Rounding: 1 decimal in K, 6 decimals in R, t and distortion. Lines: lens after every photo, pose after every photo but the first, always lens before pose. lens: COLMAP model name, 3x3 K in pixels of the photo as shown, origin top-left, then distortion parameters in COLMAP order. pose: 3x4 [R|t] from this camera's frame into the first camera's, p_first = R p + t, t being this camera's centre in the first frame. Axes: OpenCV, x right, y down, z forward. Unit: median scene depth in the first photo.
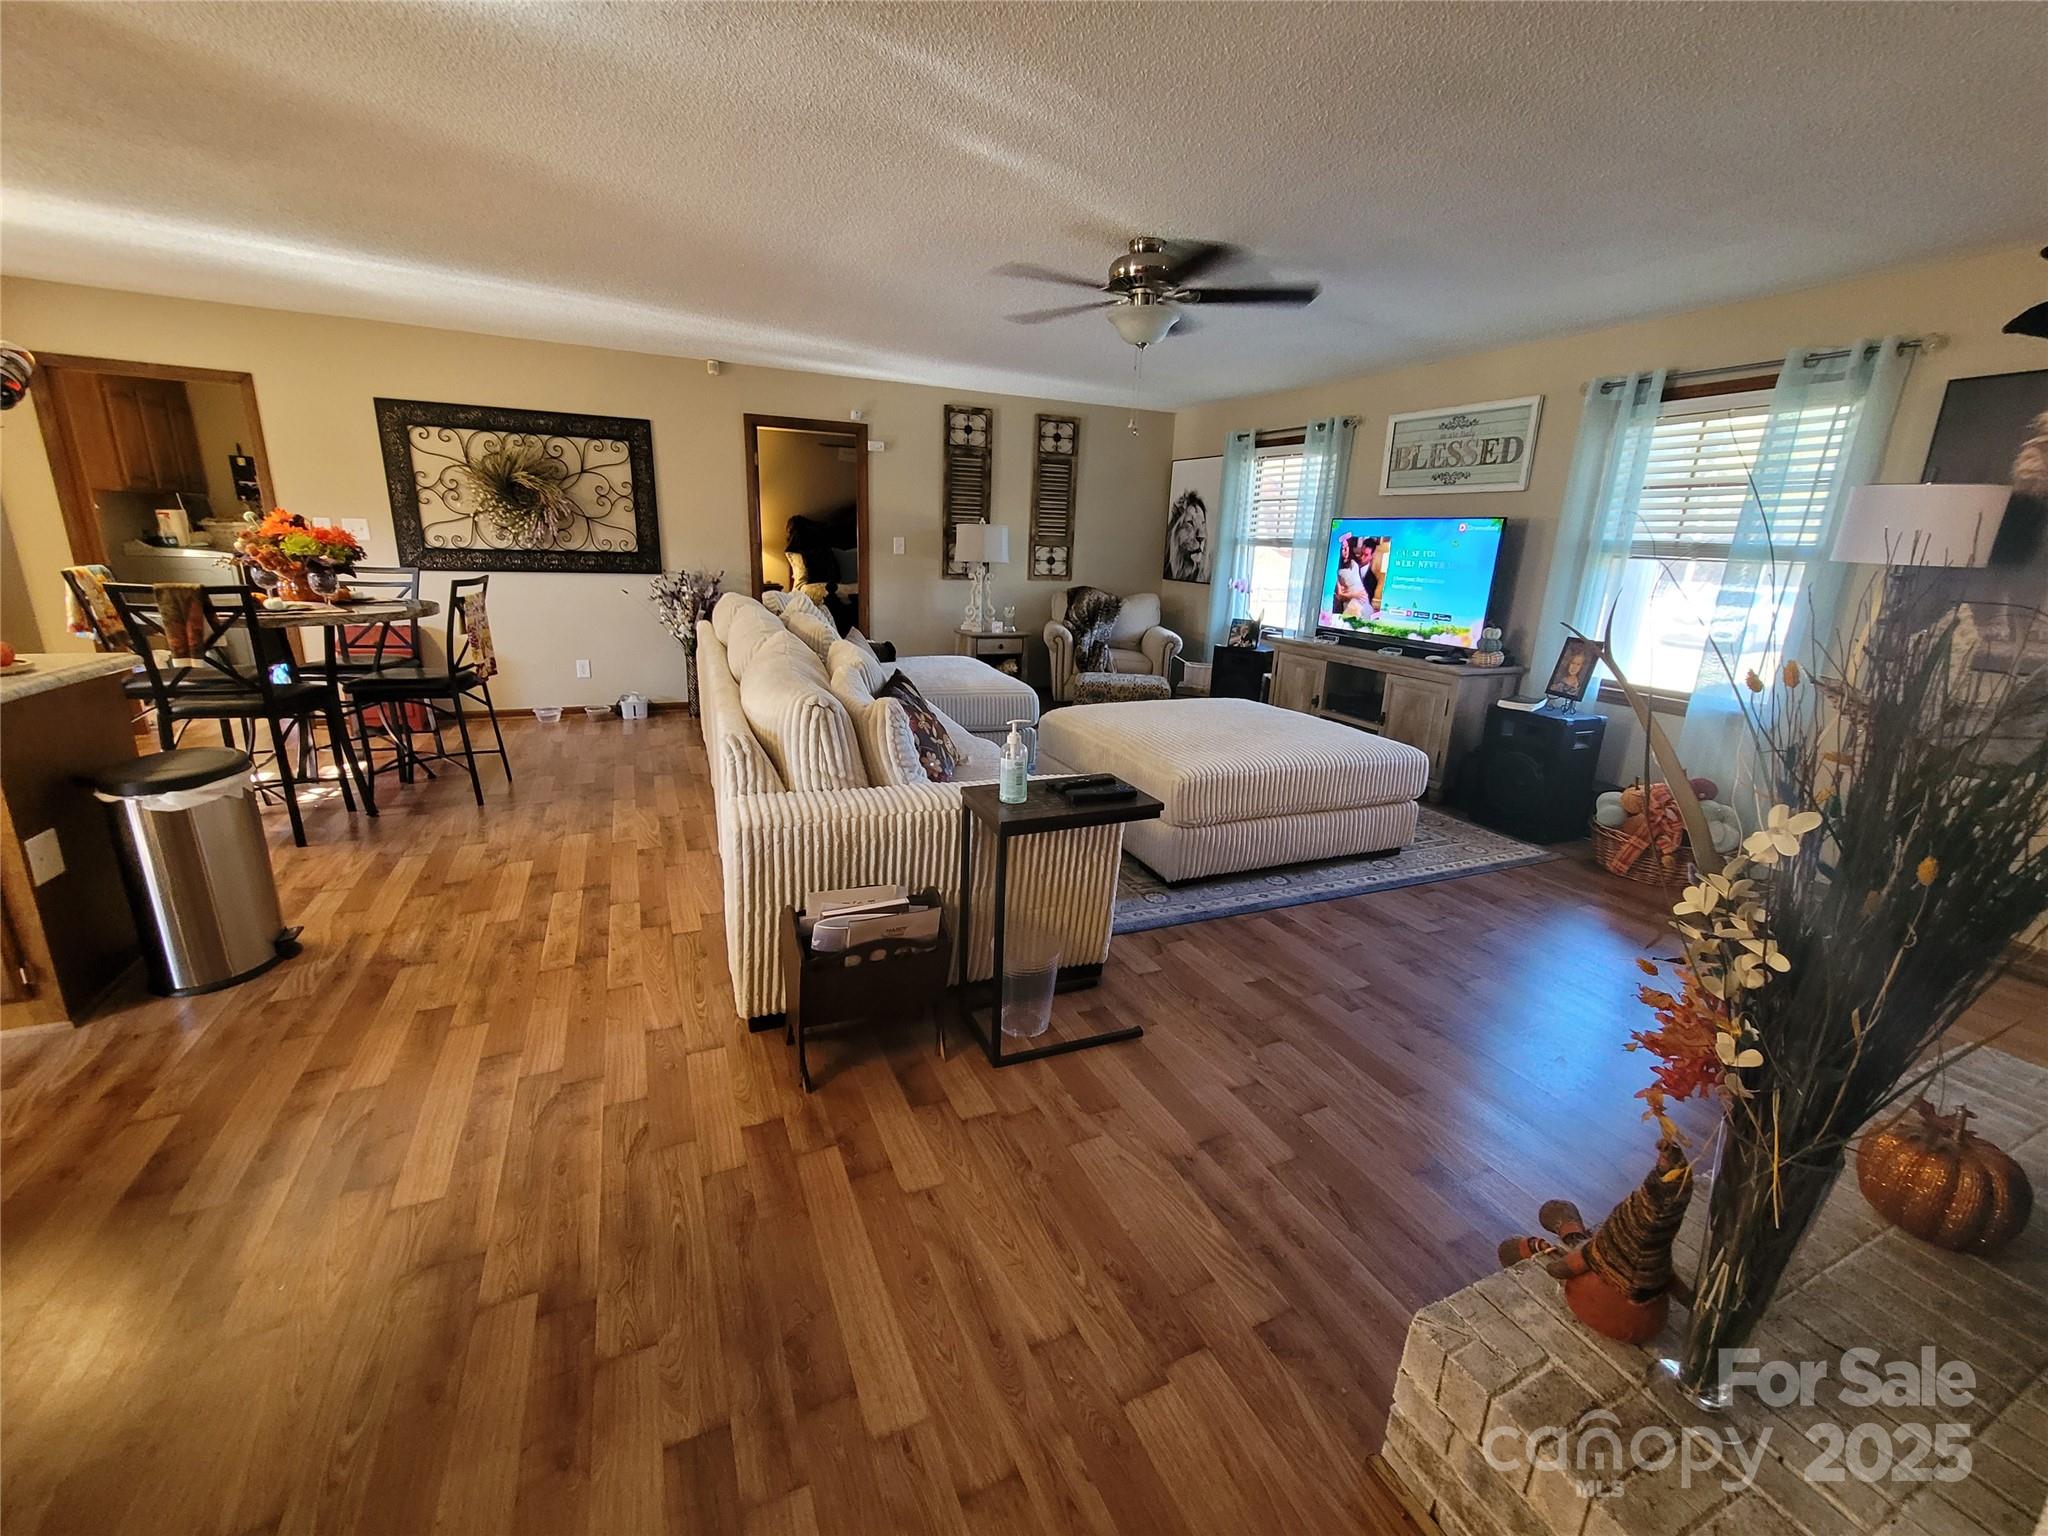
lens RADIAL K [[833.0, 0, 1021.0], [0, 833.0, 759.8], [0, 0, 1]] dist [0.001460, 0.000124]
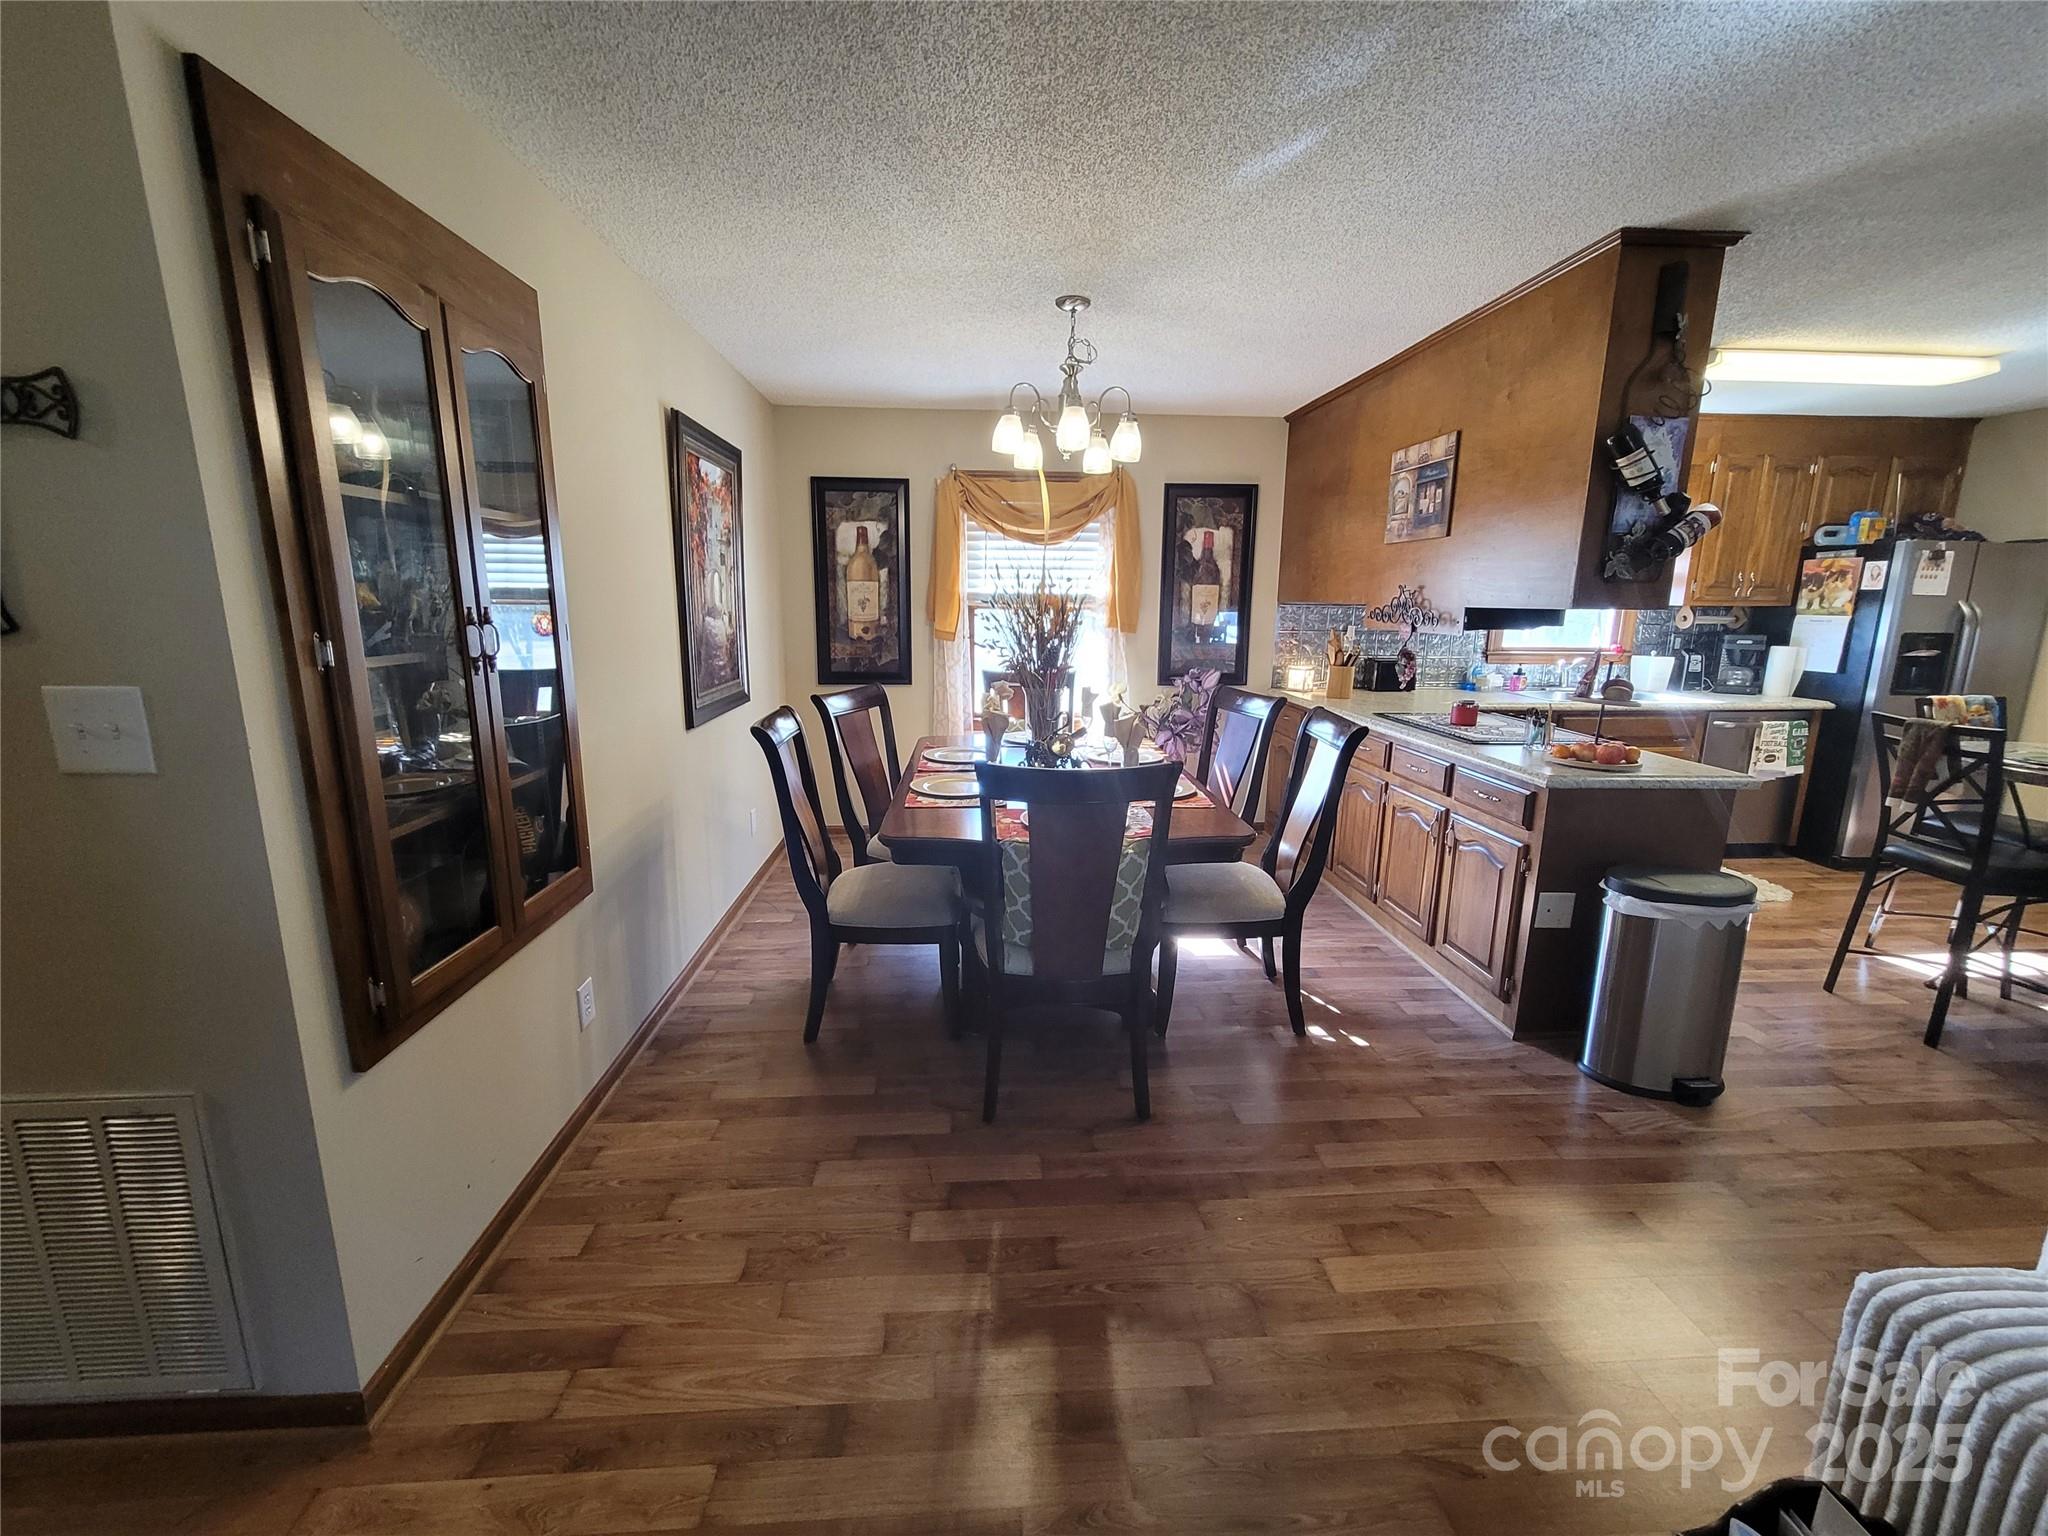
lens RADIAL K [[833.0, 0, 1021.8], [0, 833.0, 762.5], [0, 0, 1]] dist [0.001460, 0.000124]
pose [[-0.359419, 0.143840, -0.922024, 0.140310], [-0.262638, 0.932517, 0.247858, -0.109753], [0.895455, 0.331244, -0.297386, 0.333040]]
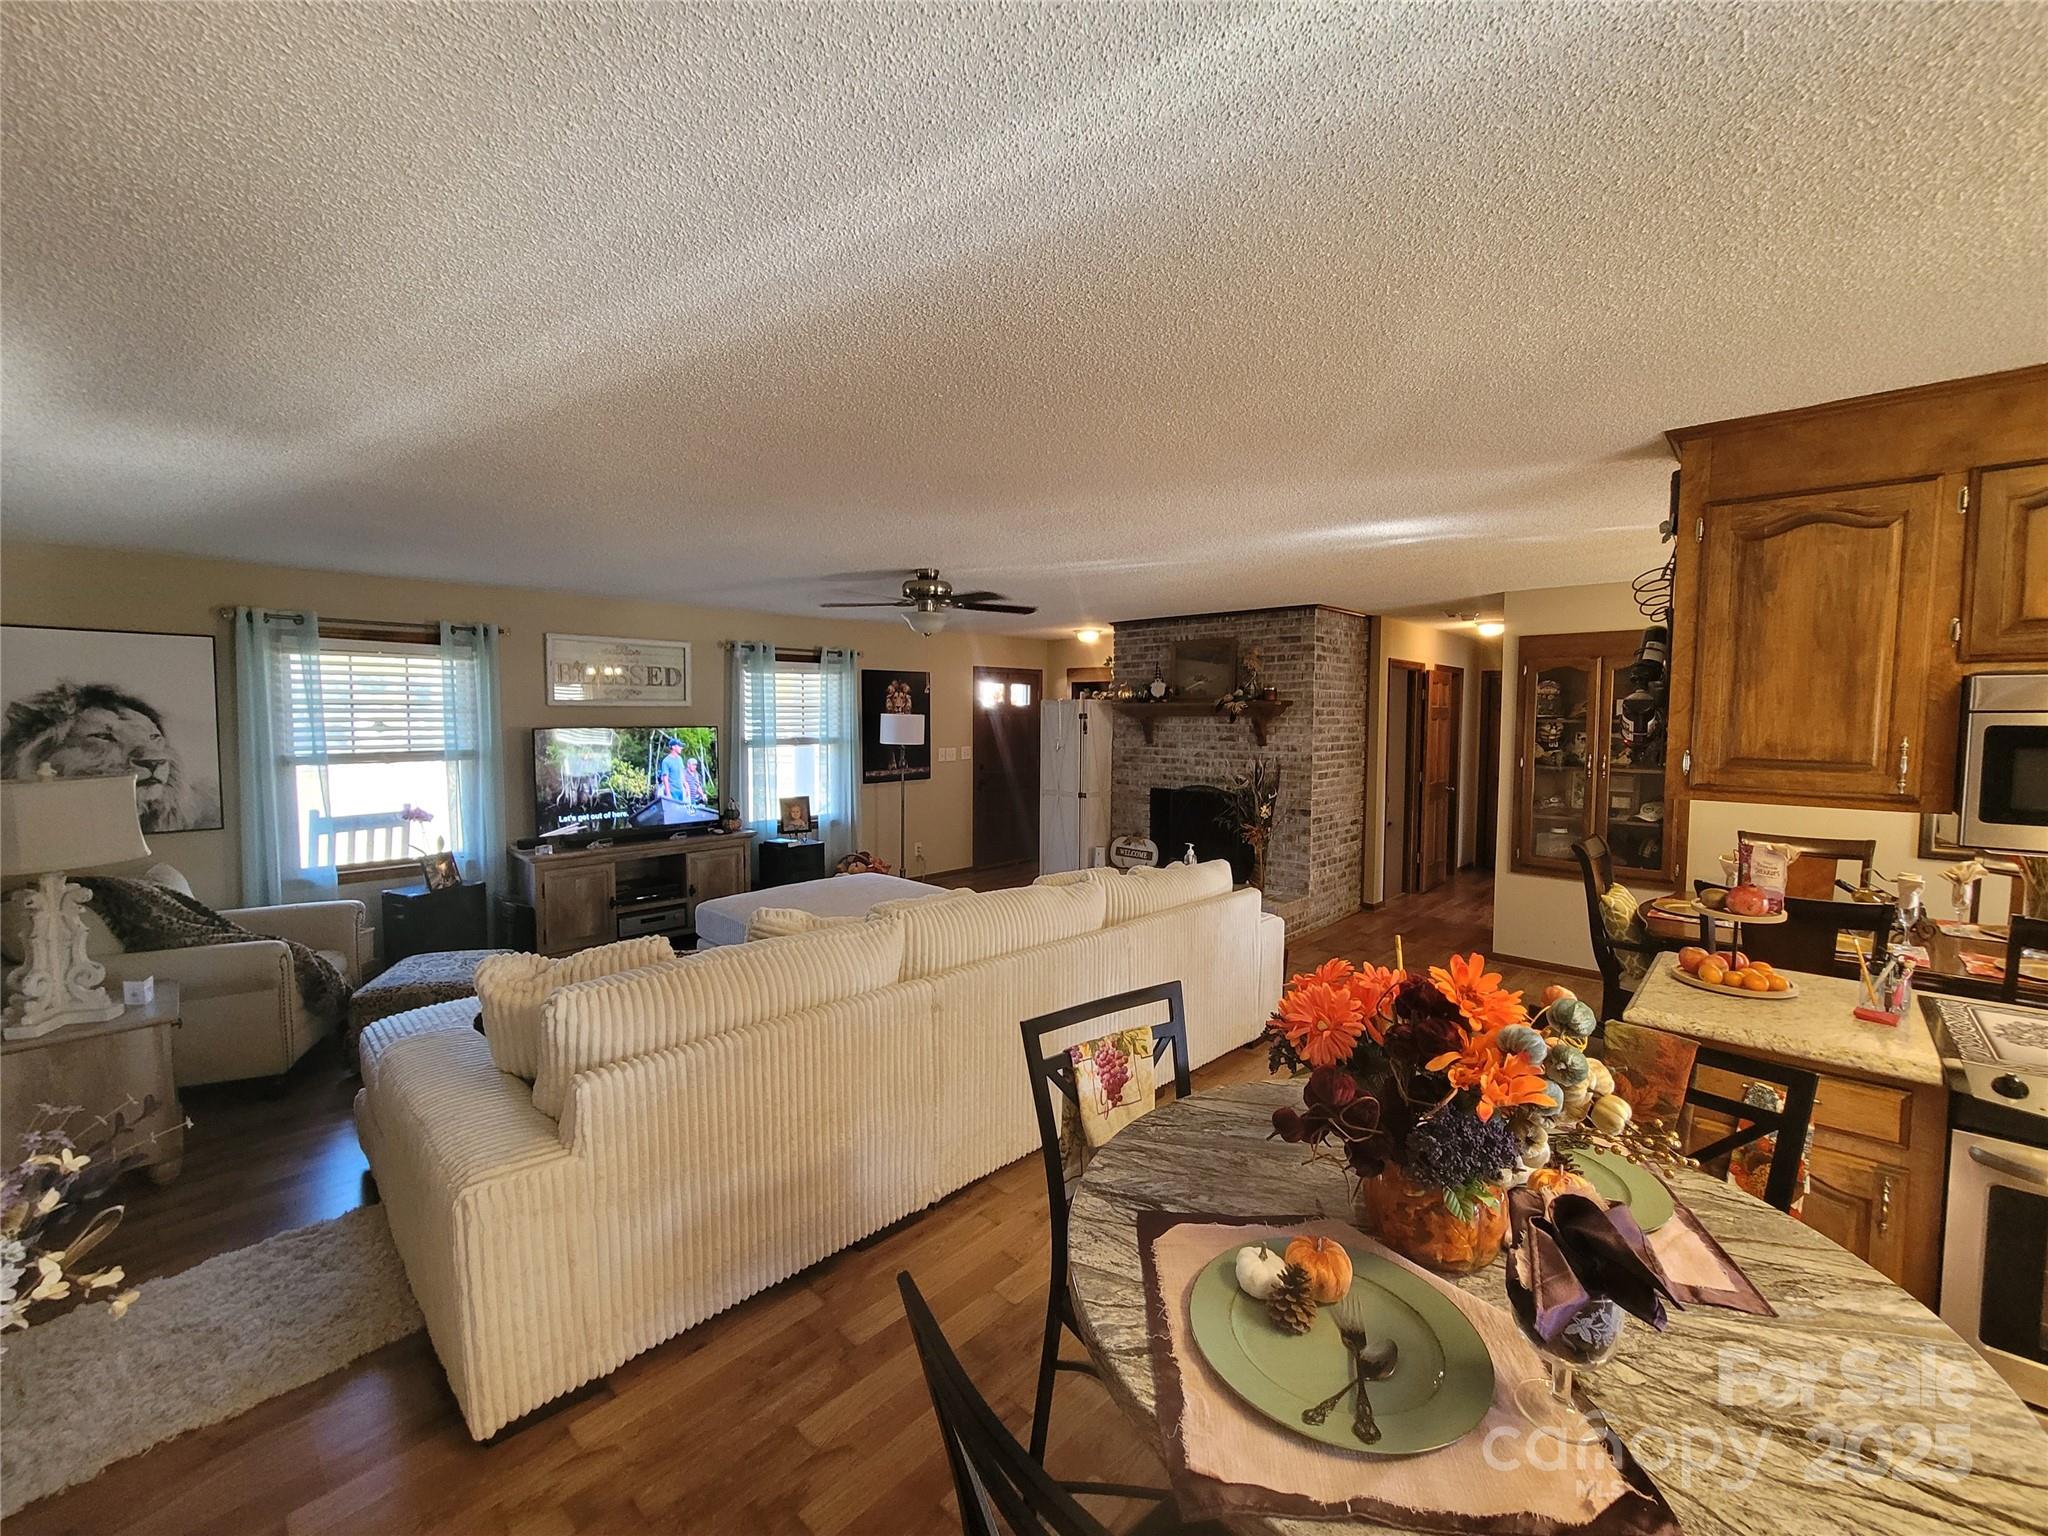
lens RADIAL K [[833.0, 0, 1019.9], [0, 833.0, 758.6], [0, 0, 1]] dist [0.001460, 0.000124]
pose [[-0.375178, -0.090680, 0.922507, -1.074210], [0.223829, 0.956892, 0.185090, -0.448508], [-0.899523, 0.275926, -0.338707, 1.202374]]
